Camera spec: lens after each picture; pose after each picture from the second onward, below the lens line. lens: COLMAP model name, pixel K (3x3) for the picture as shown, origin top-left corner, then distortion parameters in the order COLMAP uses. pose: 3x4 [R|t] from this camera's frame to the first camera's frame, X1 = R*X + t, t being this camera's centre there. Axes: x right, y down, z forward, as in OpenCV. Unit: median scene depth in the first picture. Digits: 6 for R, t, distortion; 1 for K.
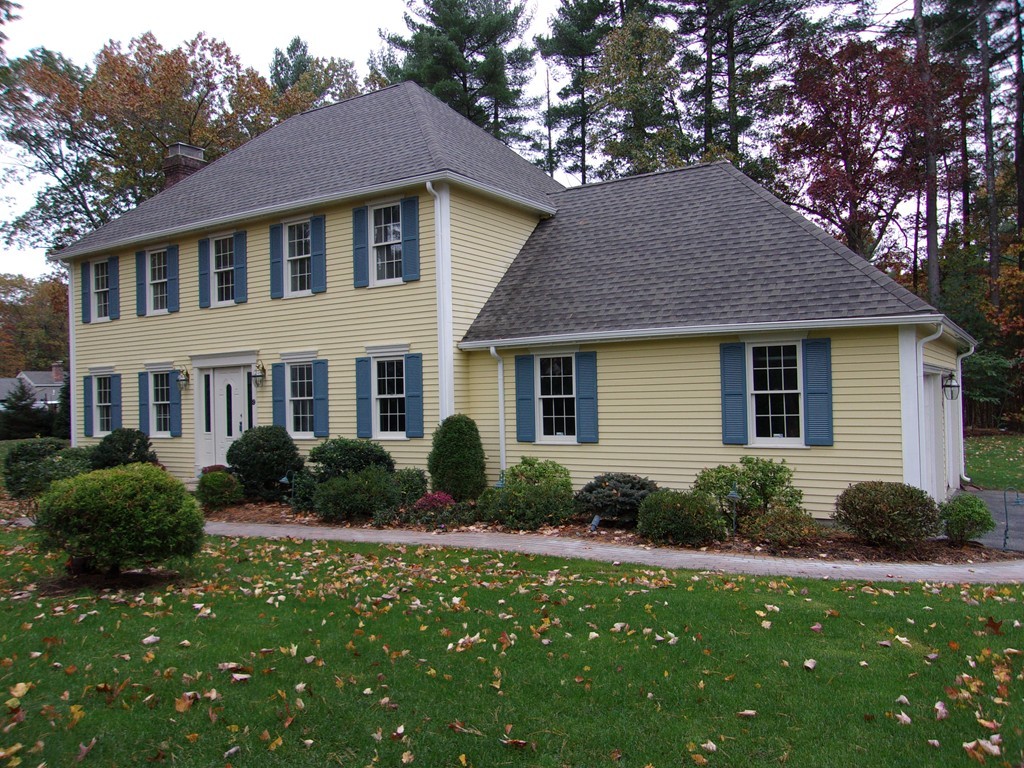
lens RADIAL K [[809.5, 0, 511.6], [0, 809.5, 387.2], [0, 0, 1]] dist [0.001839, 0.034245]
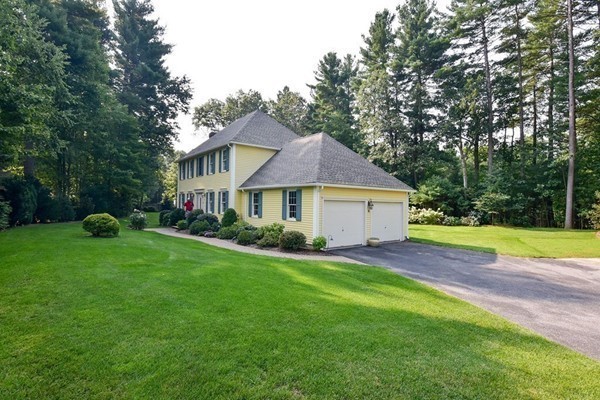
lens RADIAL K [[287.6, 0, 301.5], [0, 287.6, 200.7], [0, 0, 1]] dist [-0.003707, -0.000101]
pose [[0.968535, 0.030916, -0.246949, 0.492187], [-0.032672, 0.999462, -0.003016, -0.005455], [0.246722, 0.010990, 0.969024, -0.145053]]
